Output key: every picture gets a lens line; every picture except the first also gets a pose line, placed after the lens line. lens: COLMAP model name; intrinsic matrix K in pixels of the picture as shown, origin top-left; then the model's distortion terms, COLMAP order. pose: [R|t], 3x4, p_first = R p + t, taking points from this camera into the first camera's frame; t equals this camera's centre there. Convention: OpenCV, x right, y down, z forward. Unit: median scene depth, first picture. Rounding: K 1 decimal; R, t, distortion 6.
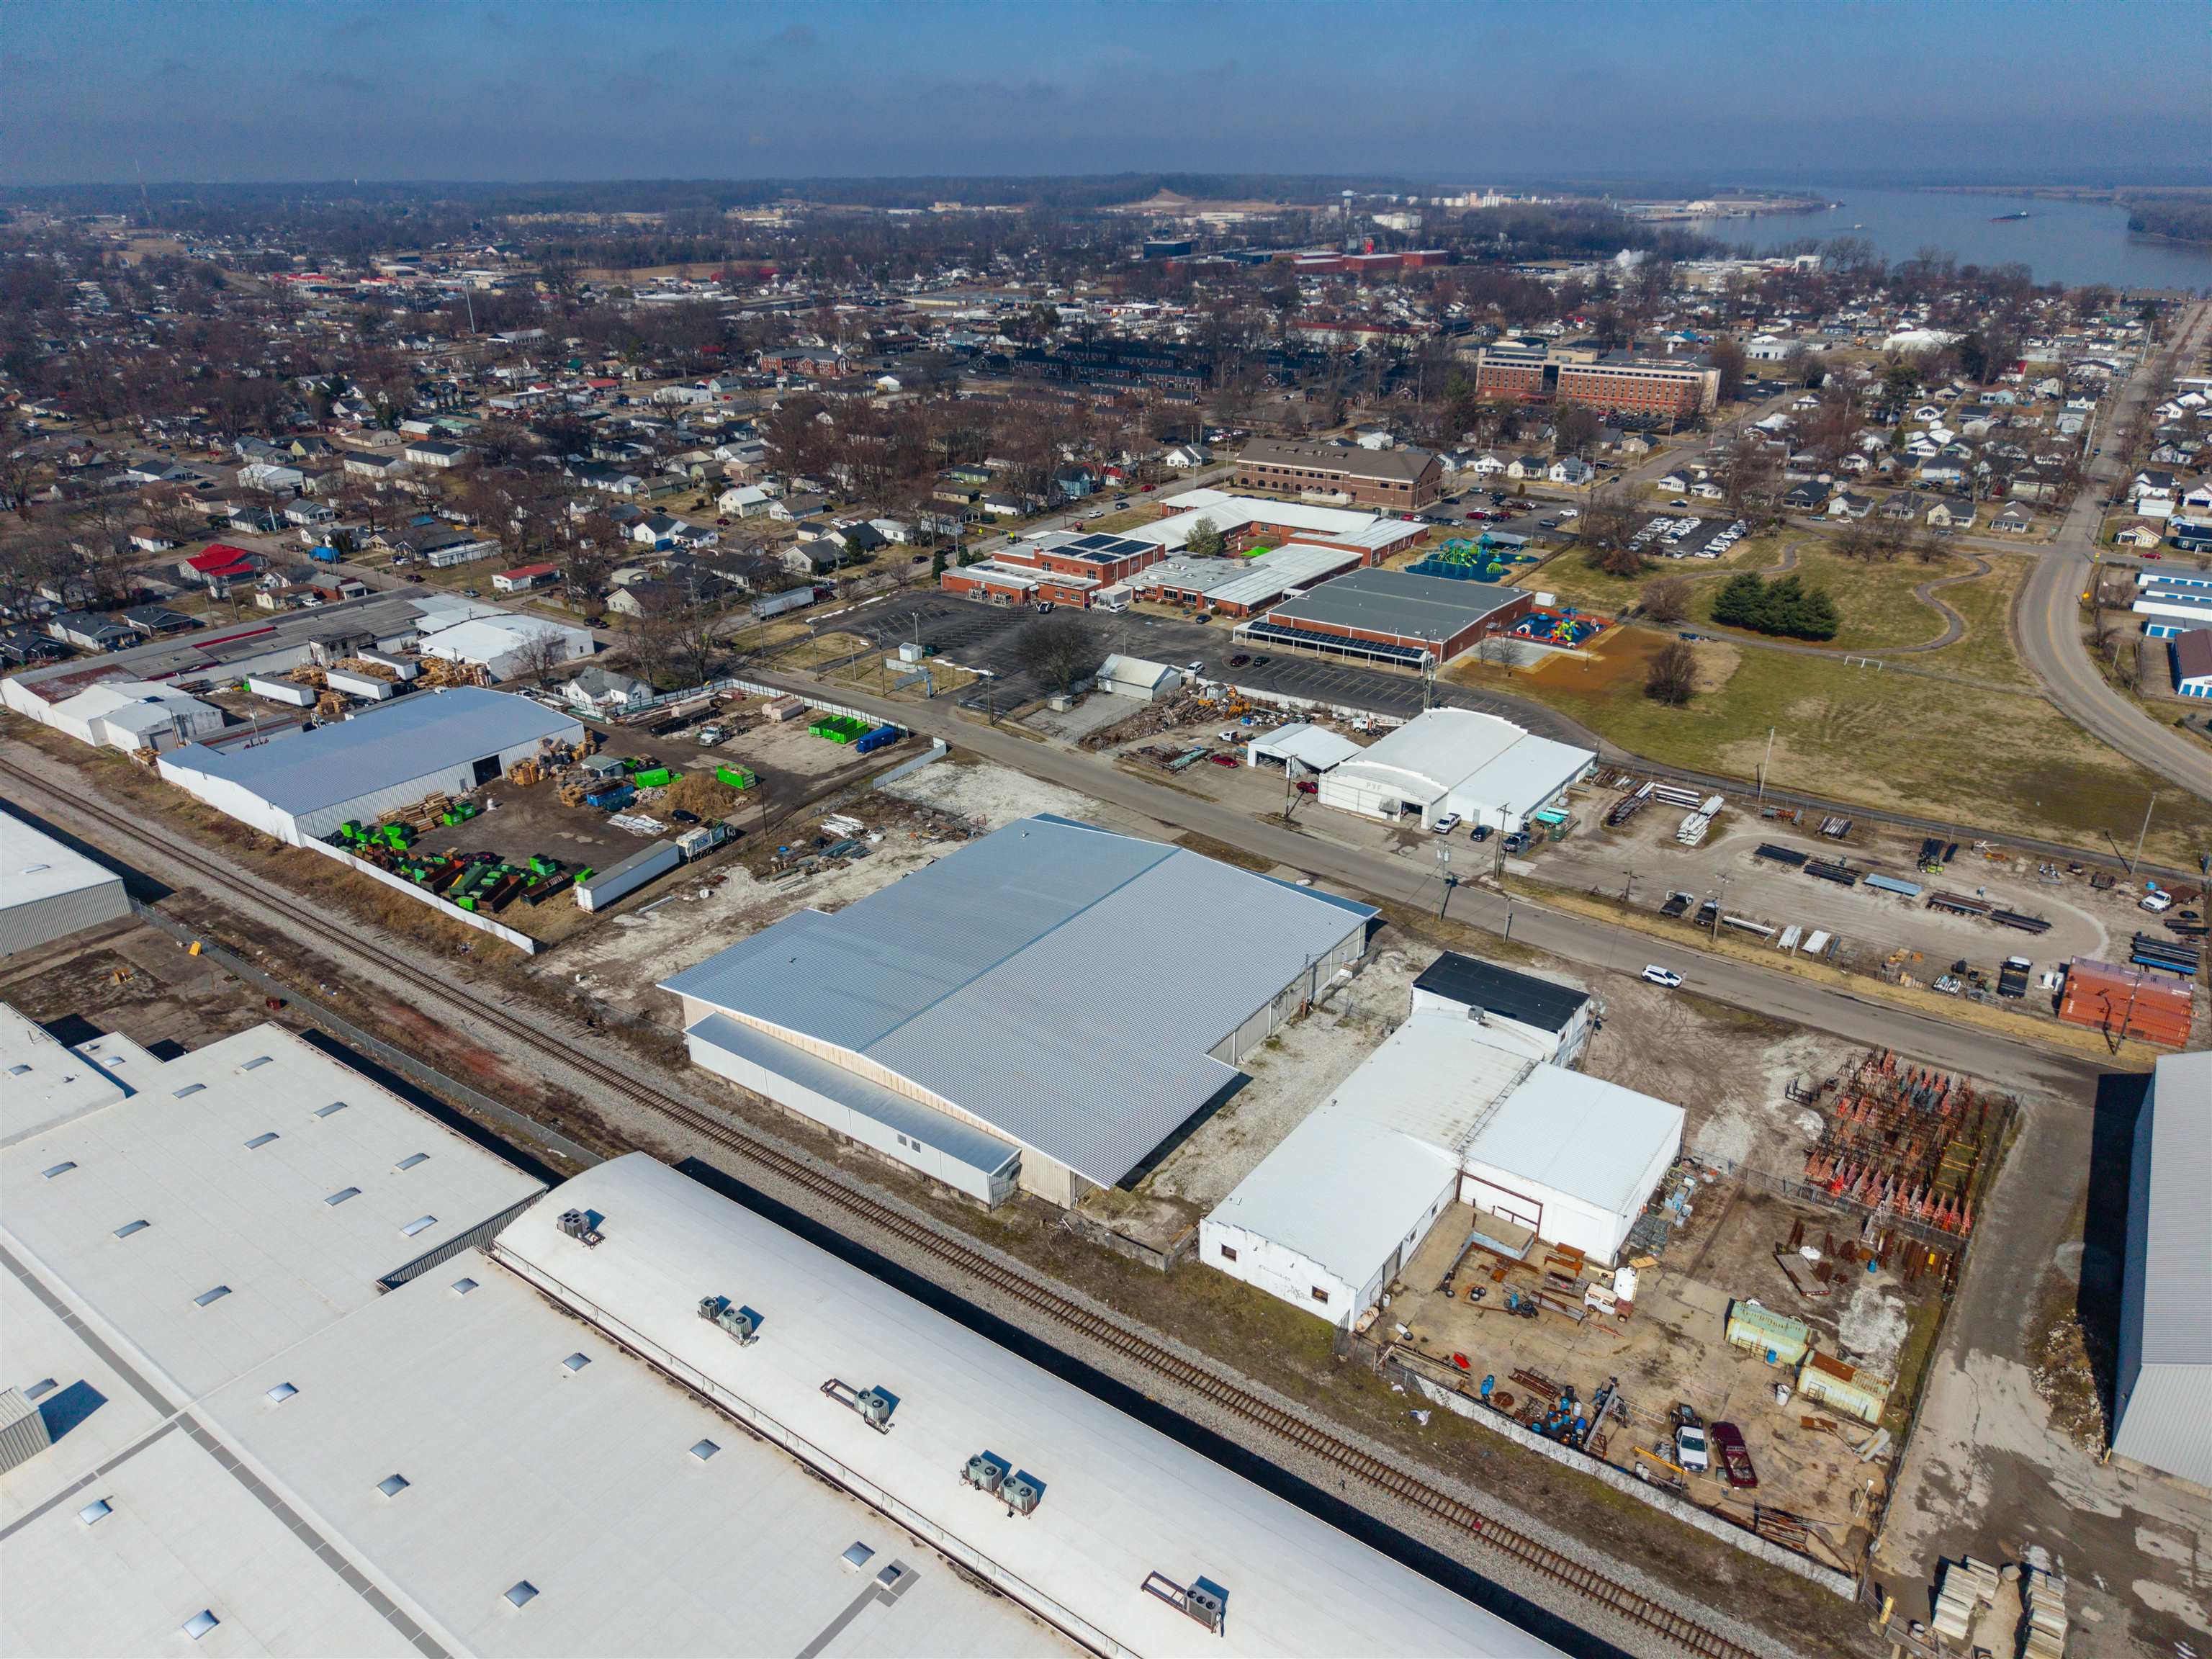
lens RADIAL K [[1474.5, 0, 1106.0], [0, 1474.5, 829.5], [0, 0, 1]] dist [0.044607, -0.066267]
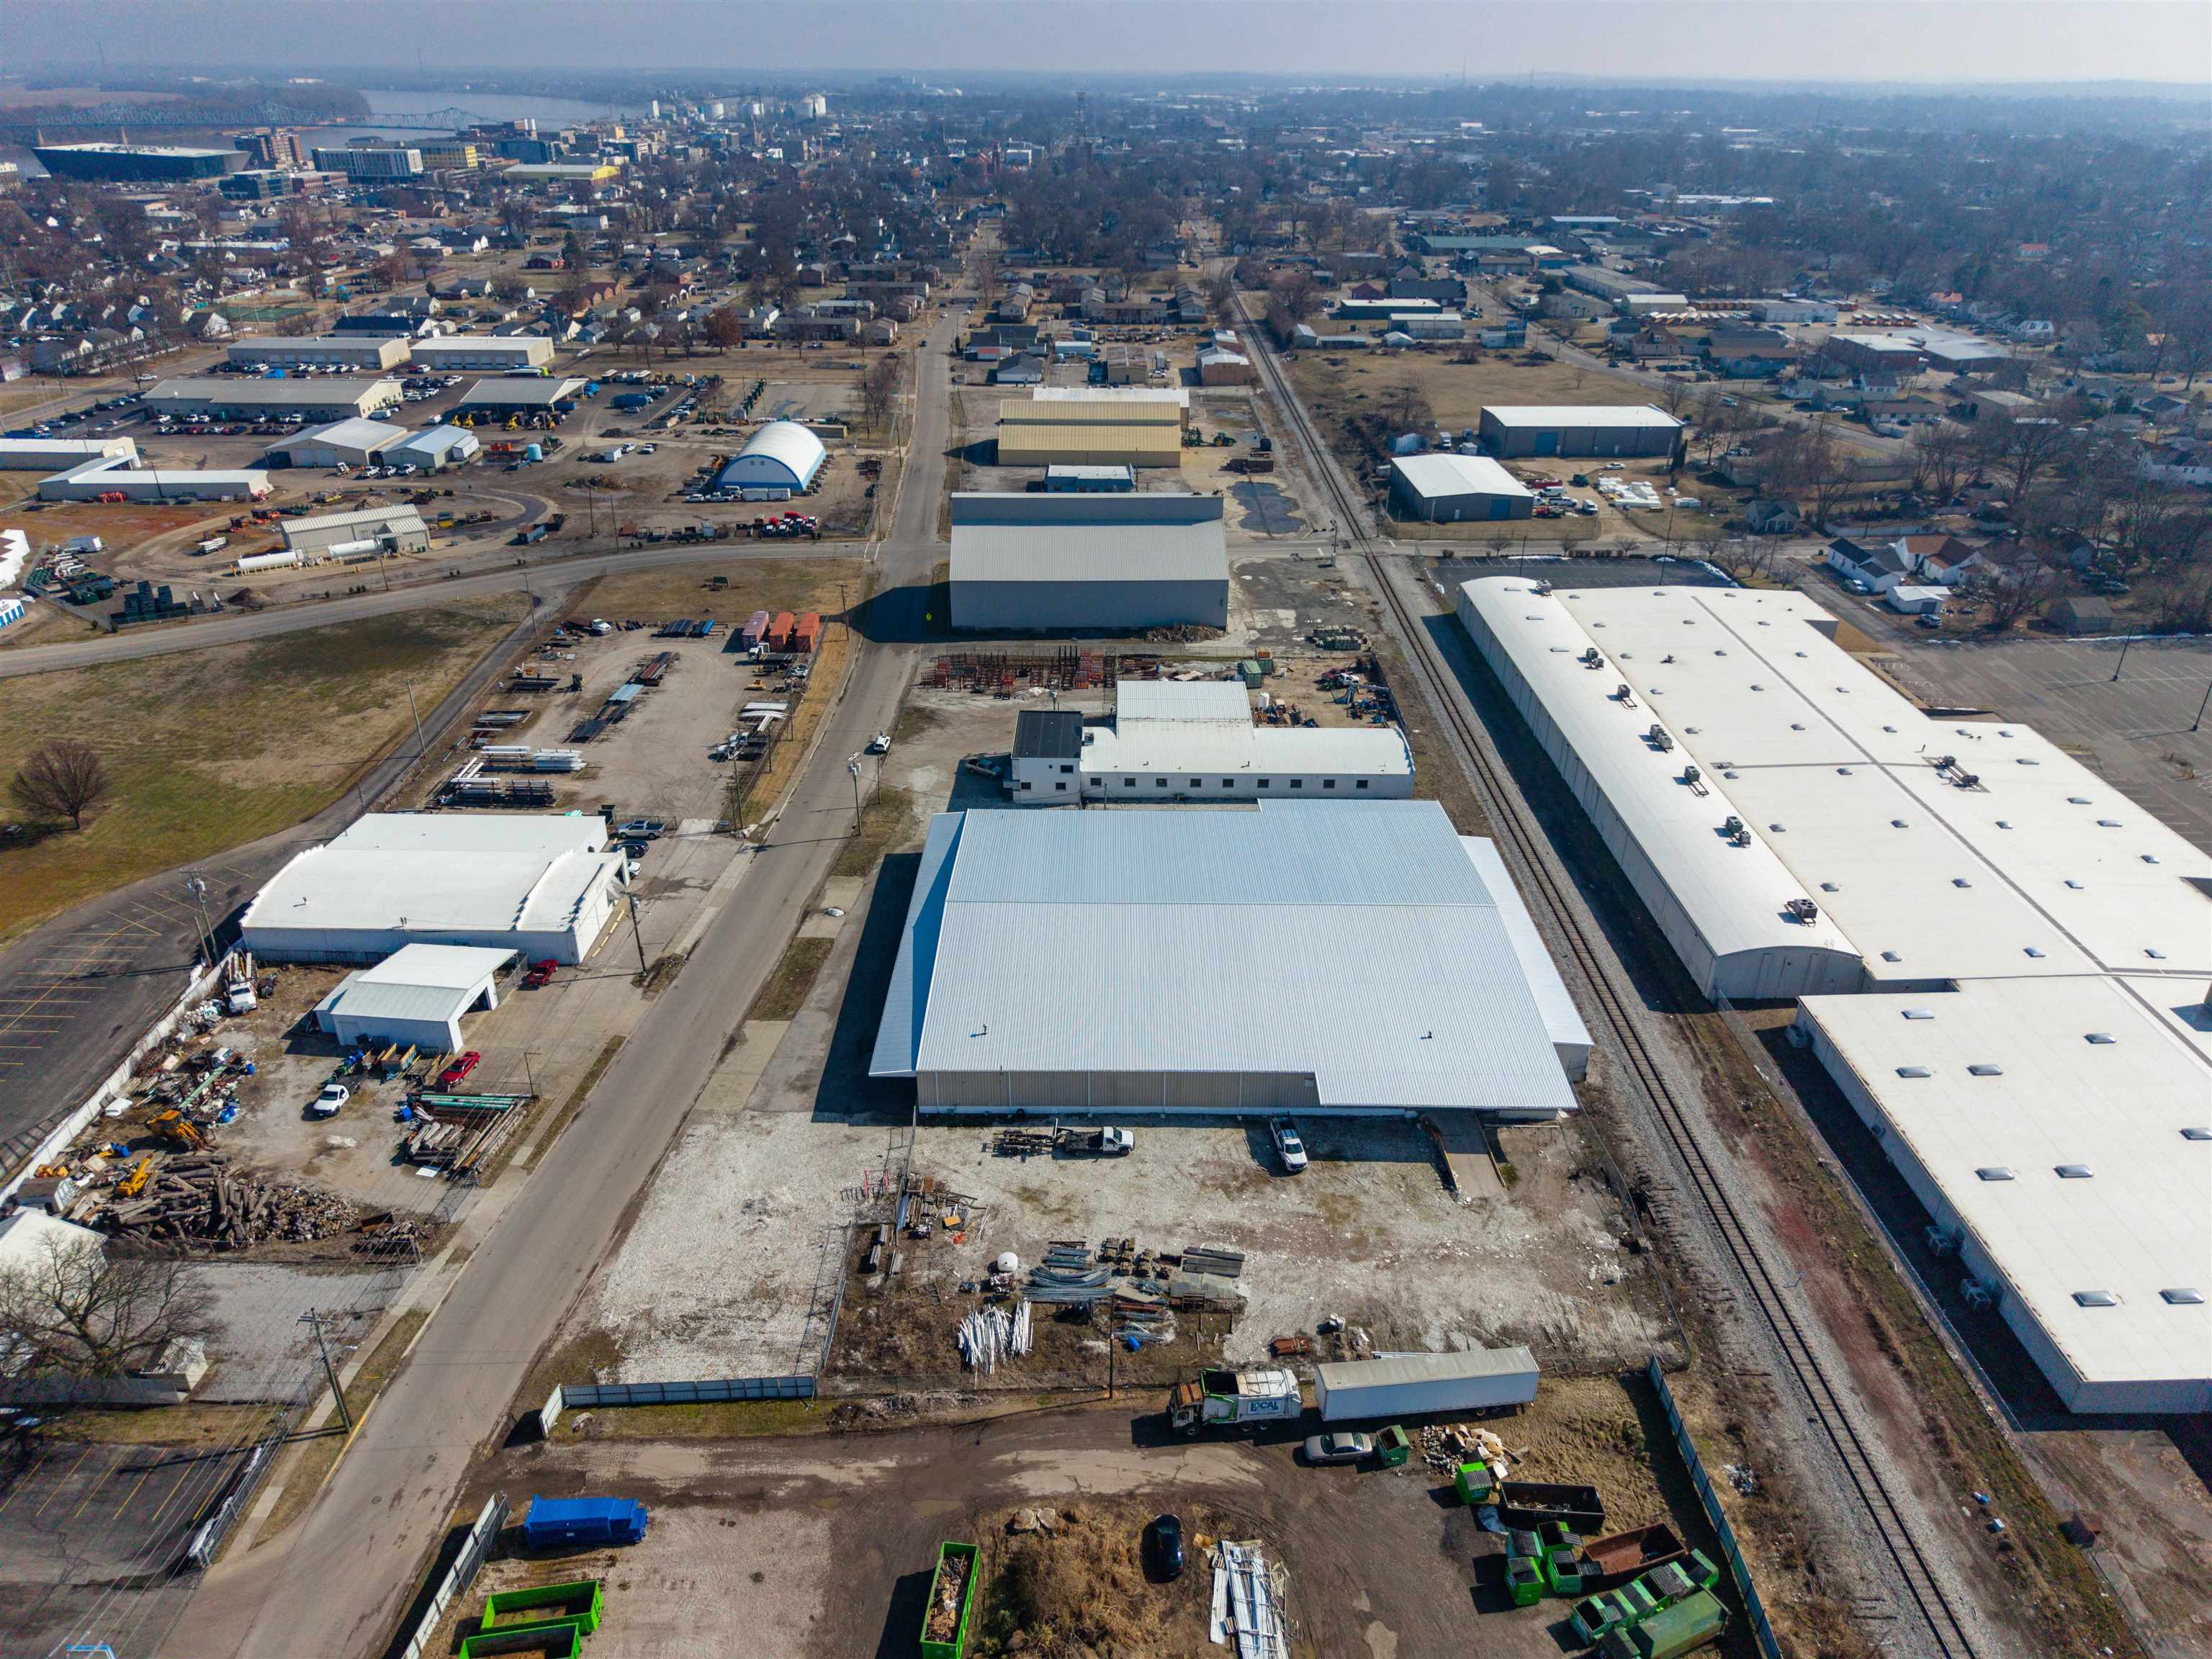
lens RADIAL K [[1483.5, 0, 1106.0], [0, 1483.5, 829.5], [0, 0, 1]] dist [0.007587, 0.000175]
pose [[-0.586163, -0.367548, 0.722026, -0.498935], [0.326907, 0.708118, 0.625861, -0.430792], [-0.741313, 0.602891, -0.294919, 0.983330]]
